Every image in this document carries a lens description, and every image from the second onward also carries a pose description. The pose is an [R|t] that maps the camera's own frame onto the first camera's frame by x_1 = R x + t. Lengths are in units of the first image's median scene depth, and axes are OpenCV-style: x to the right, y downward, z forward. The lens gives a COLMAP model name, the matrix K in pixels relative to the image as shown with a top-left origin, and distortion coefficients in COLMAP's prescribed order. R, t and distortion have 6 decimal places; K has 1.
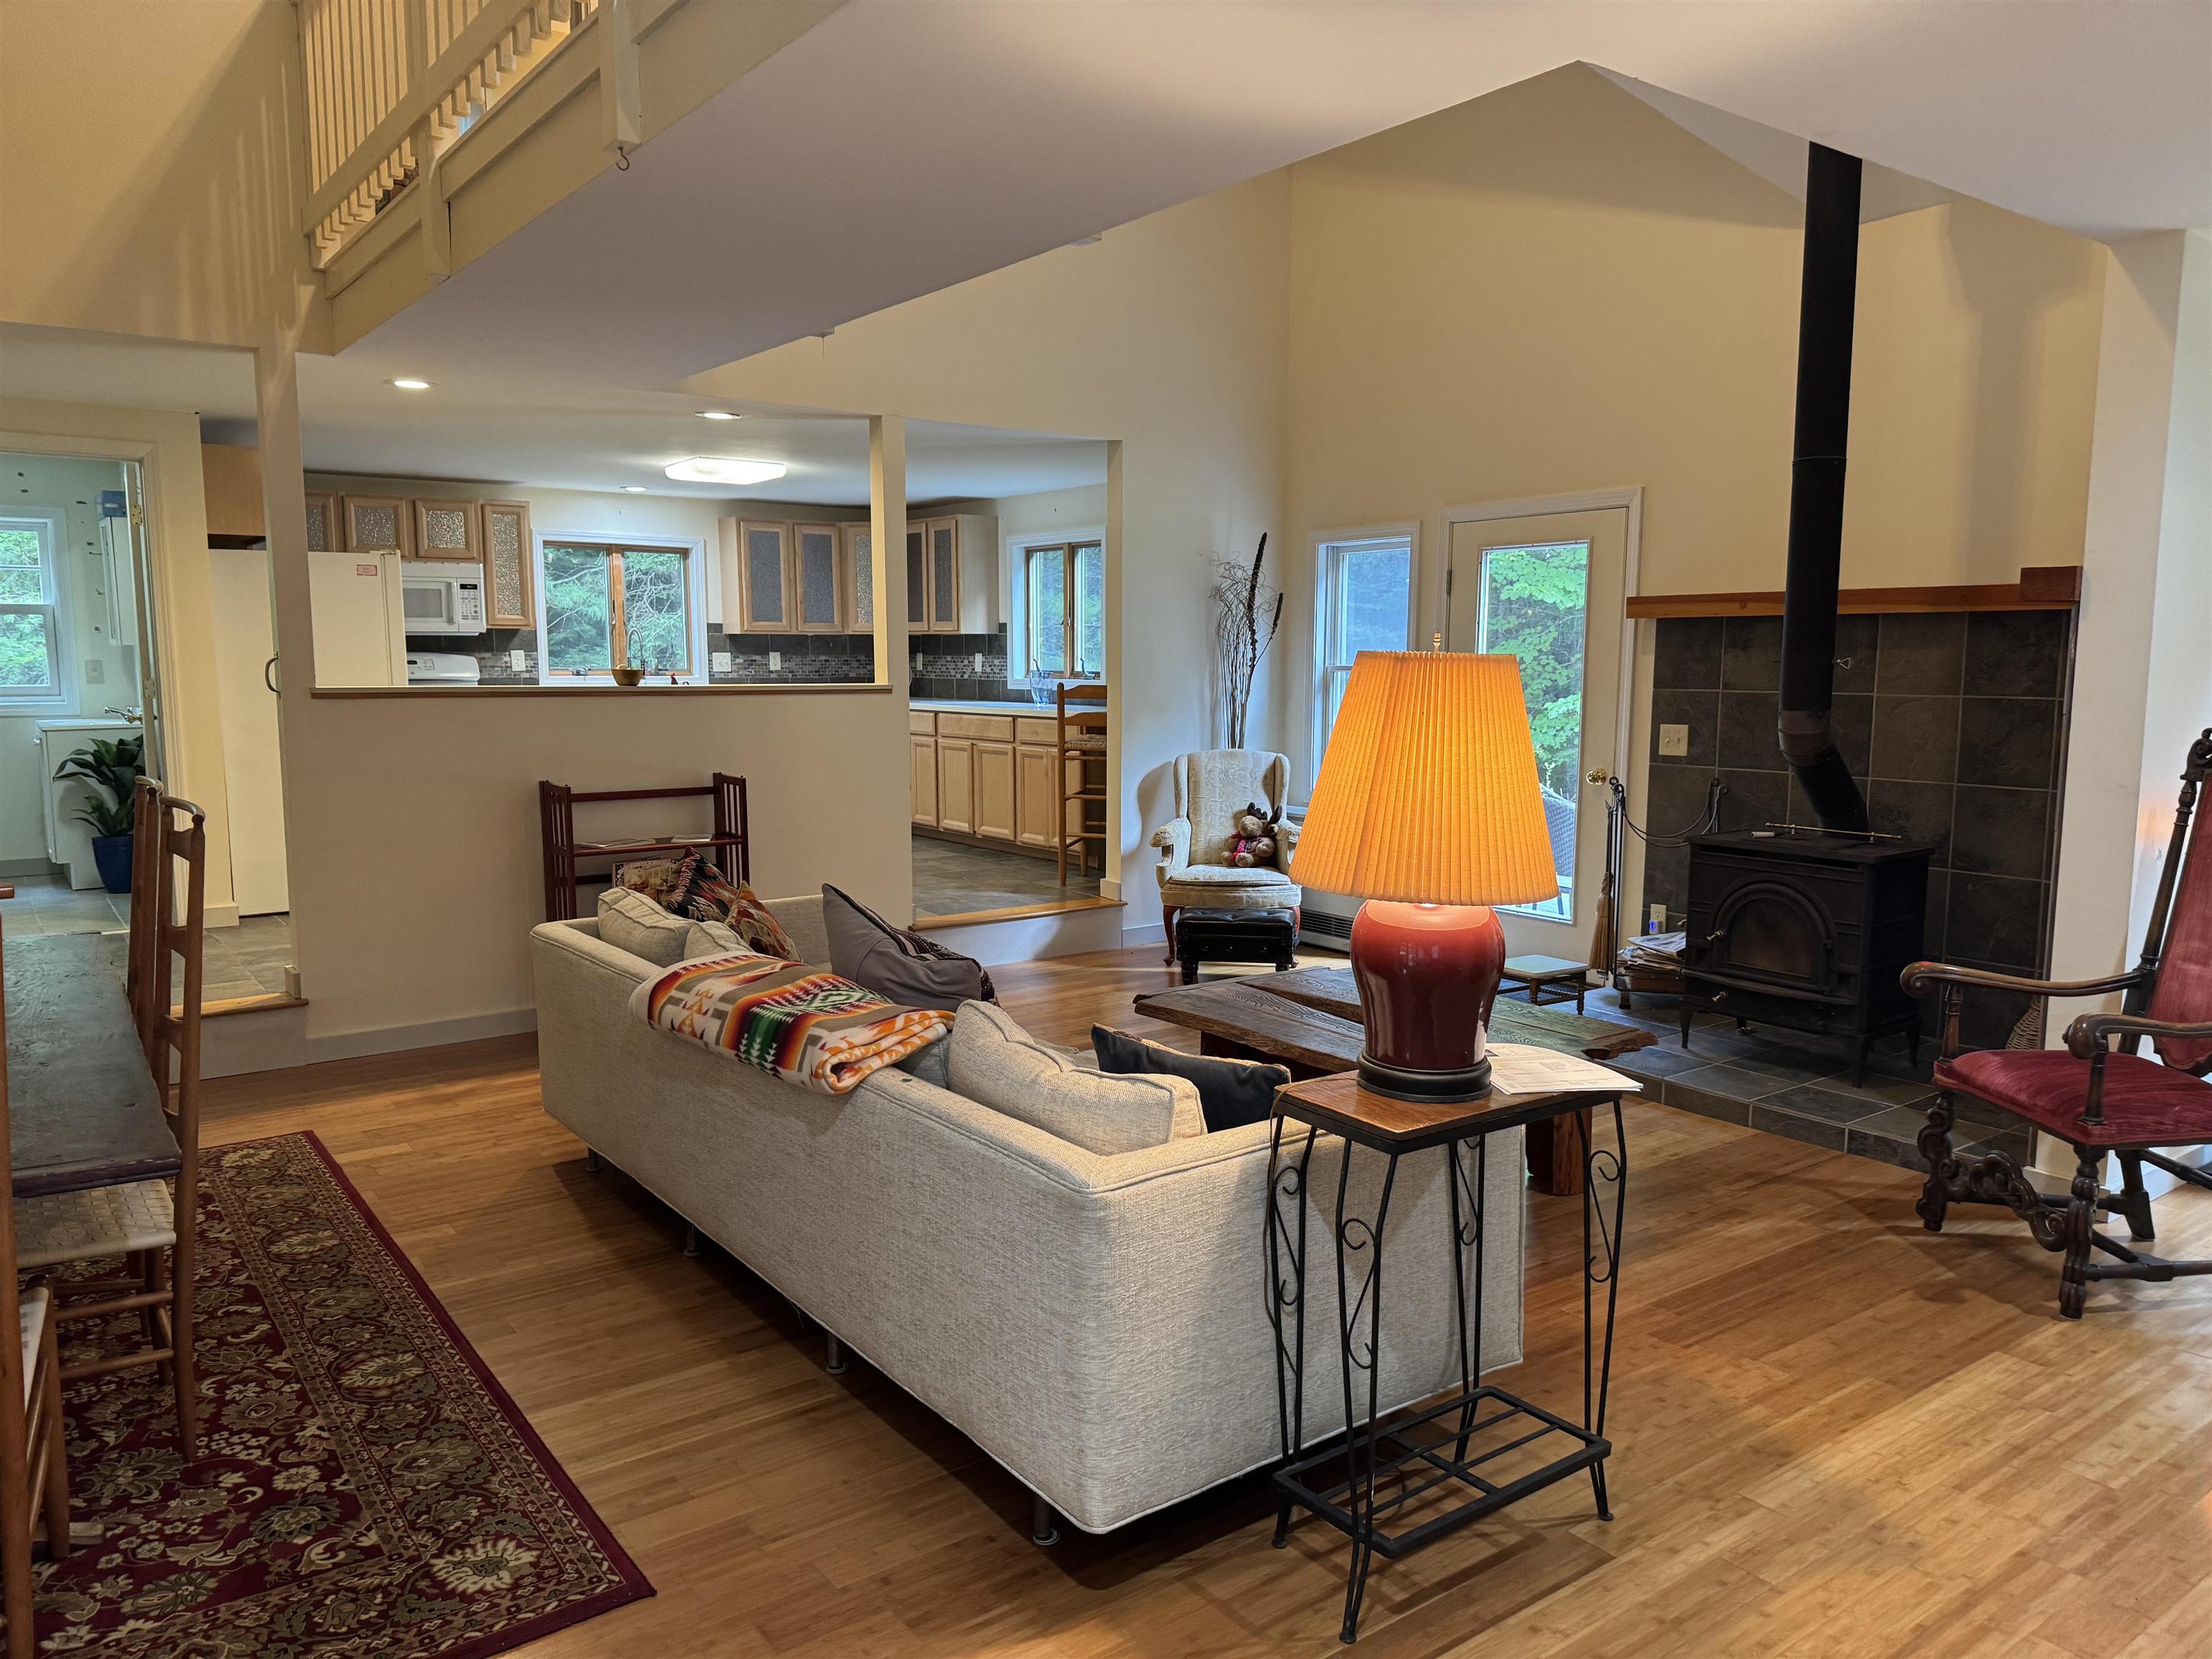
lens RADIAL K [[1548.6, 0, 1083.8], [0, 1548.6, 831.5], [0, 0, 1]] dist [0.109825, -0.140184]
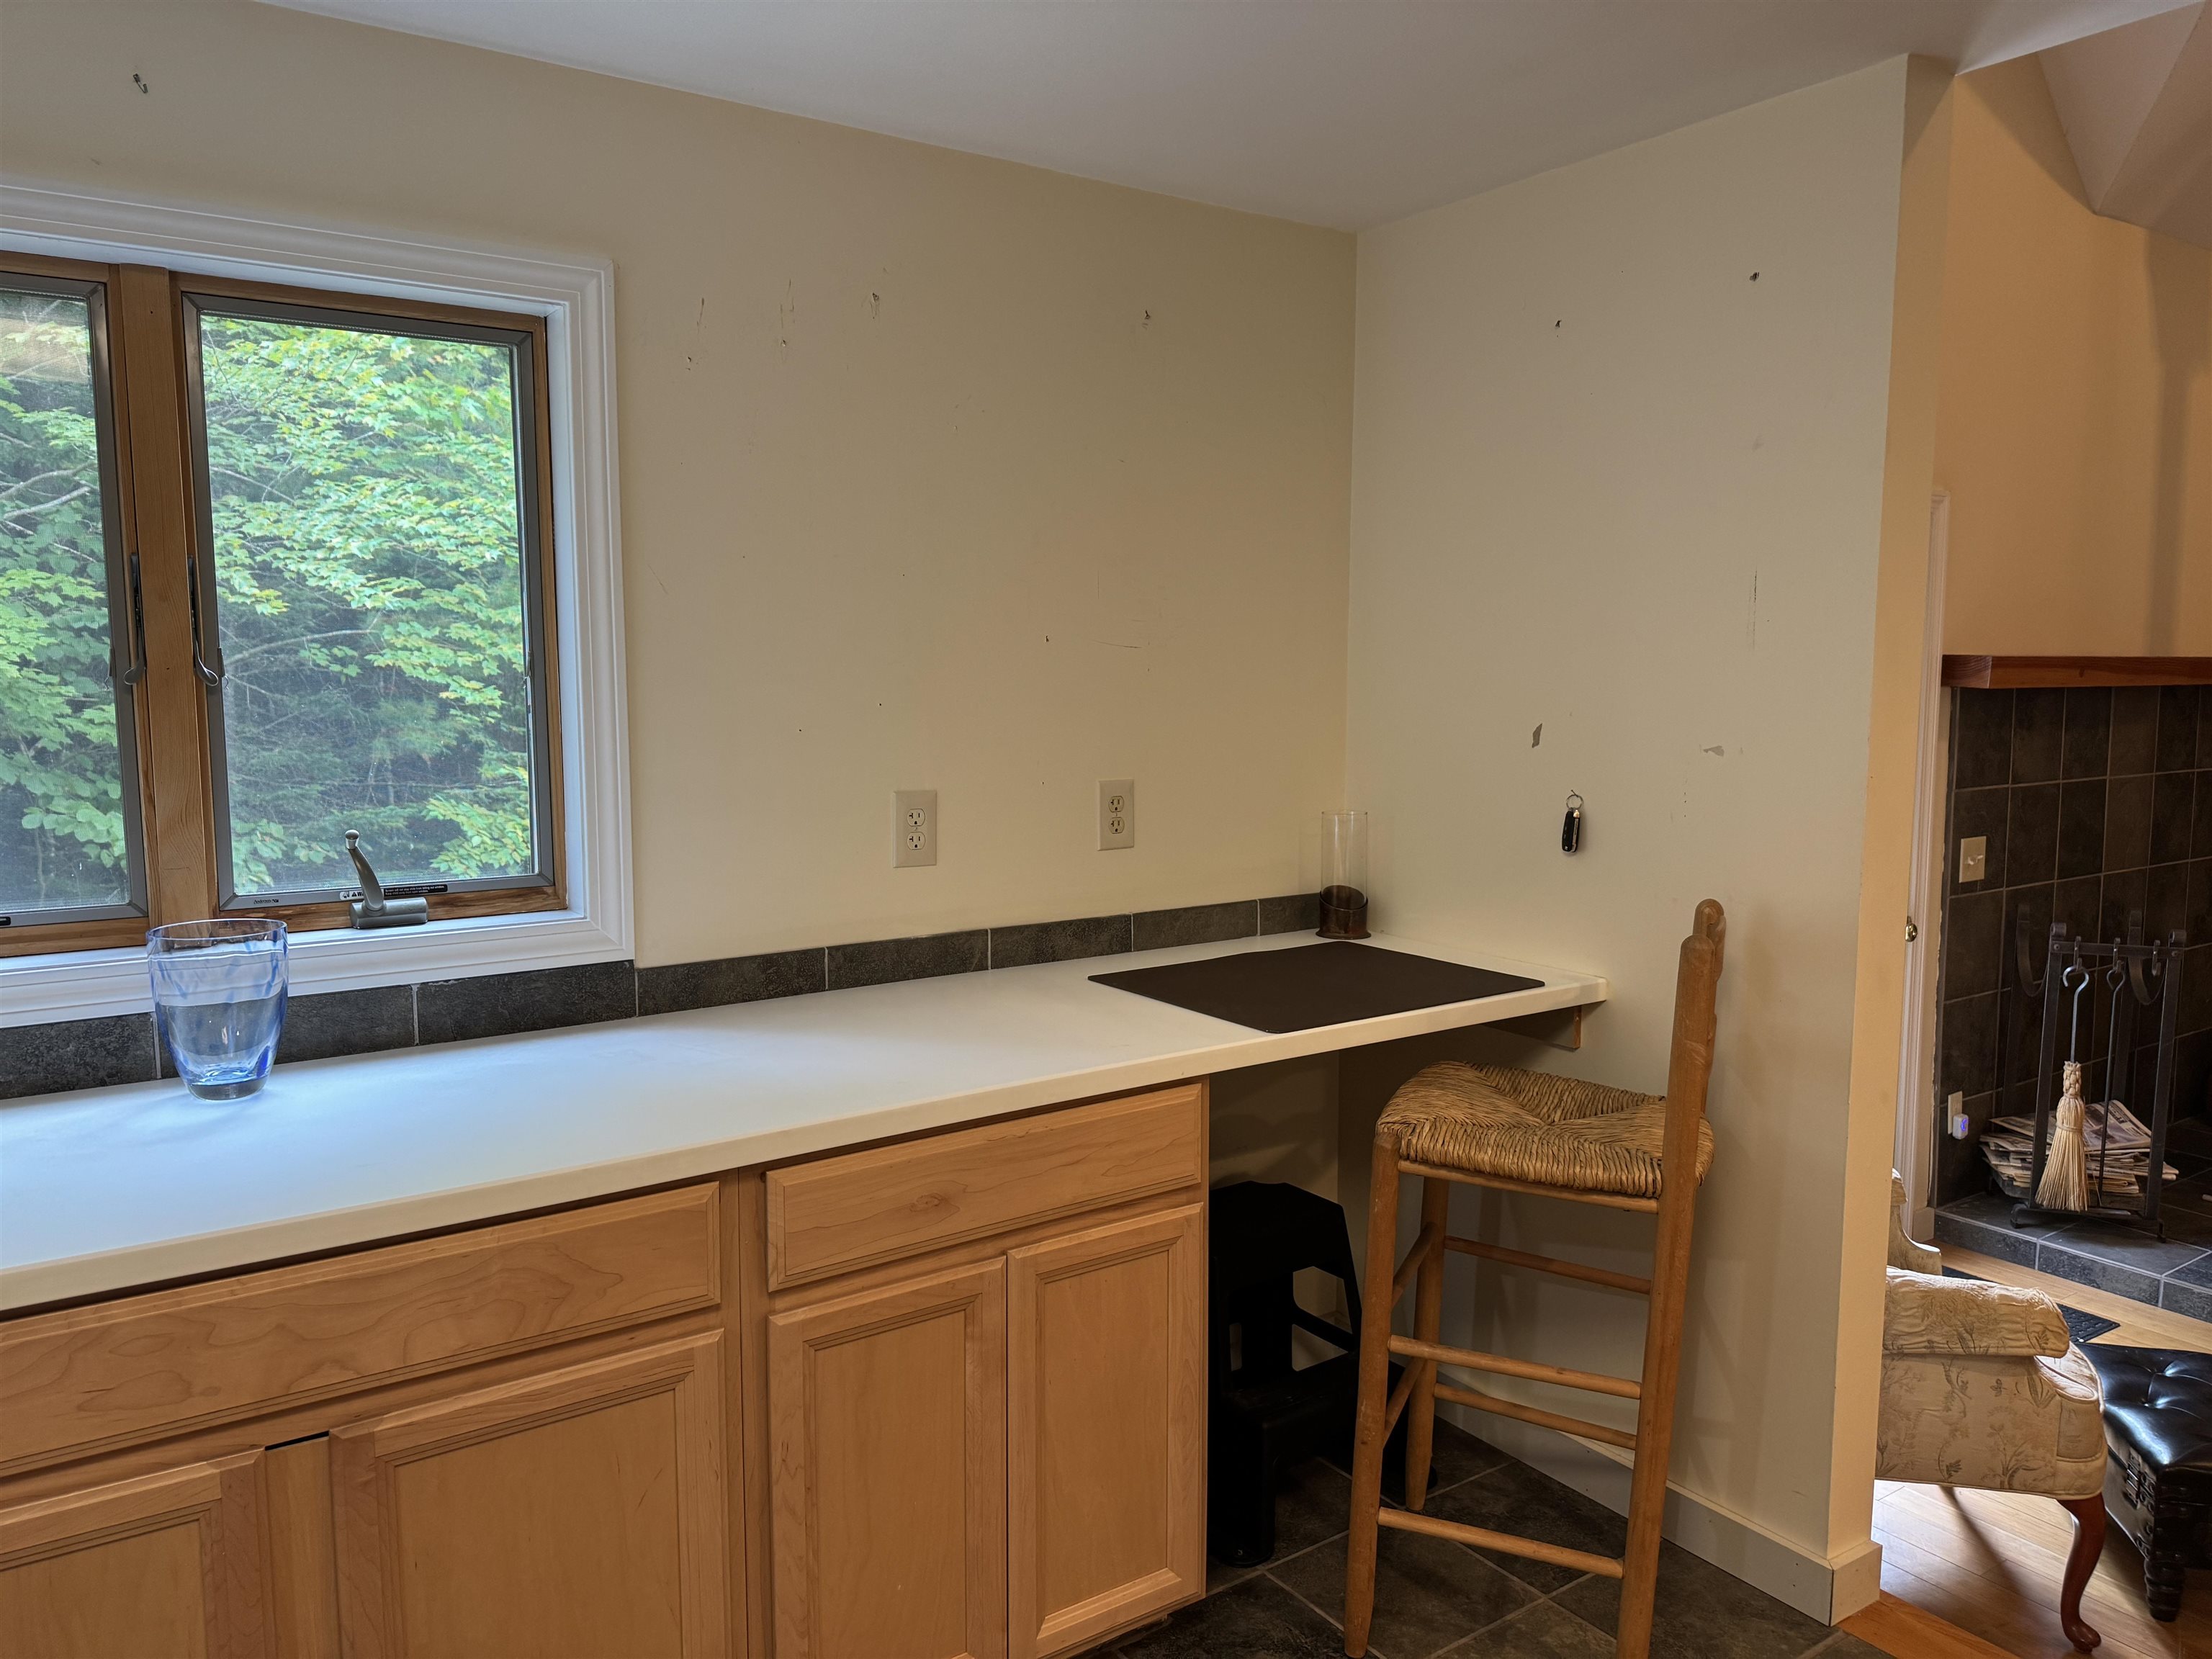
lens RADIAL K [[1535.9, 0, 1096.1], [0, 1535.9, 836.4], [0, 0, 1]] dist [0.105696, -0.156142]
pose [[0.025422, -0.112313, 0.993348, -0.331857], [0.113929, 0.987520, 0.108739, -0.191031], [-0.993164, 0.110406, 0.037901, 1.376002]]
